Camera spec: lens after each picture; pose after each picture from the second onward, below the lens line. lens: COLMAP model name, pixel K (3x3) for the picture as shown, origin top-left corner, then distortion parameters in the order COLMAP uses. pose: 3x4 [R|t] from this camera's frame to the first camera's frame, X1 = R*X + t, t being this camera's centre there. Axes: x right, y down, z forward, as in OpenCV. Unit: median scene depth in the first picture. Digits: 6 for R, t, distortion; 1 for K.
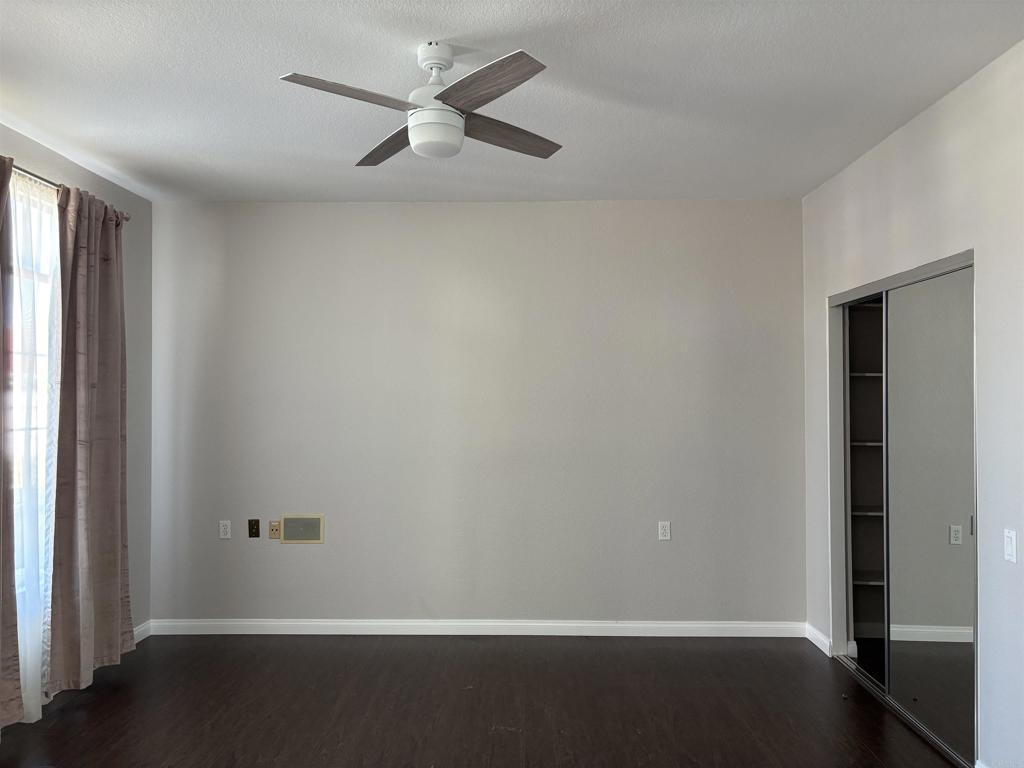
lens RADIAL K [[774.1, 0, 510.6], [0, 774.1, 388.2], [0, 0, 1]] dist [0.006184, -0.001731]
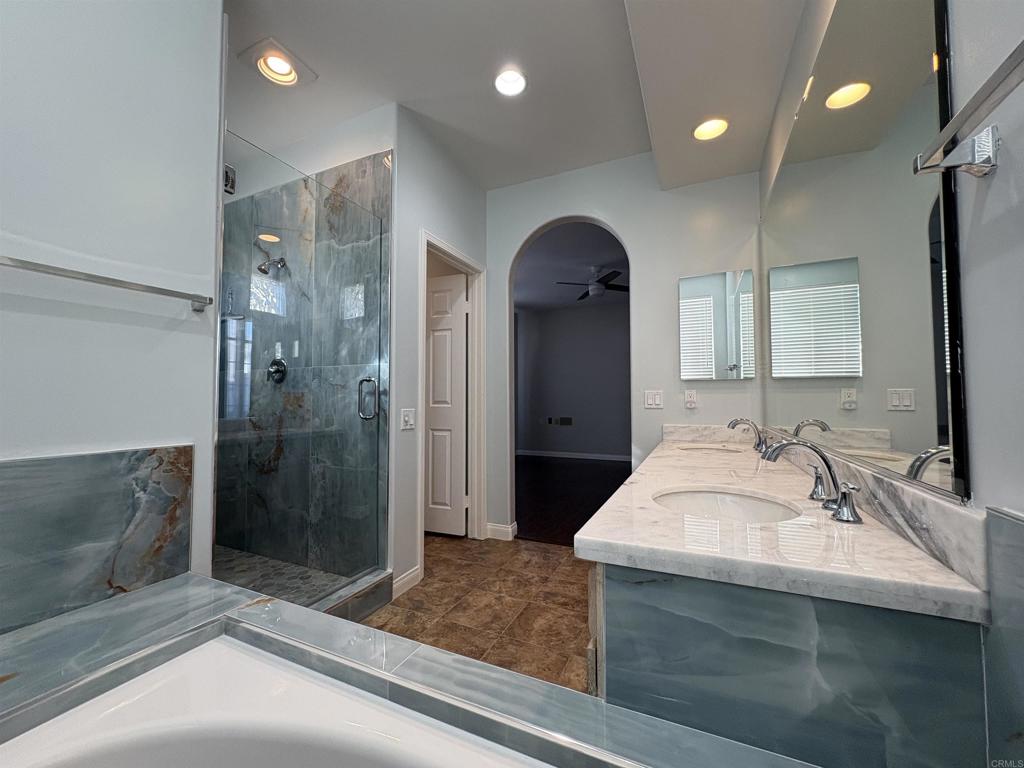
lens RADIAL K [[408.4, 0, 511.3], [0, 408.4, 383.7], [0, 0, 1]] dist [-0.002104, 0.000080]
pose [[0.914603, -0.014884, -0.404079, 0.212006], [0.002168, 0.999488, -0.031909, 0.117227], [0.404348, 0.028308, 0.914167, -0.630091]]
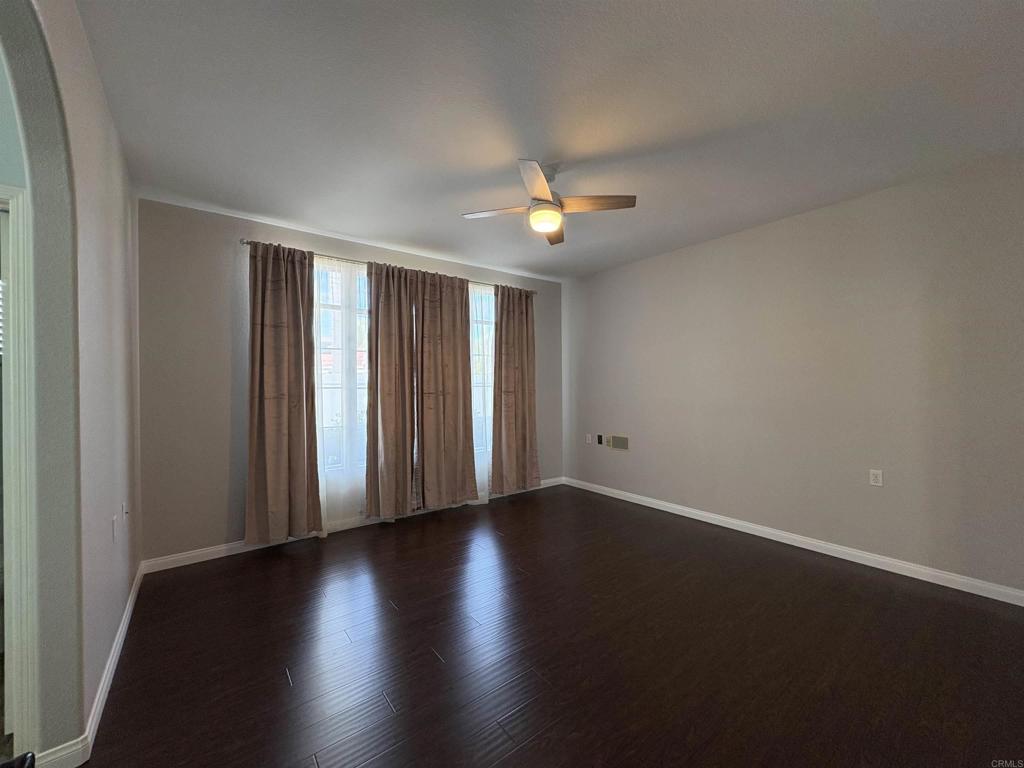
lens RADIAL K [[408.4, 0, 511.7], [0, 408.4, 382.6], [0, 0, 1]] dist [-0.002104, 0.000080]
pose [[0.630012, -0.004463, -0.776573, 0.434423], [0.011432, 0.999928, 0.003528, 0.039712], [0.776502, -0.011100, 0.630018, 0.232590]]
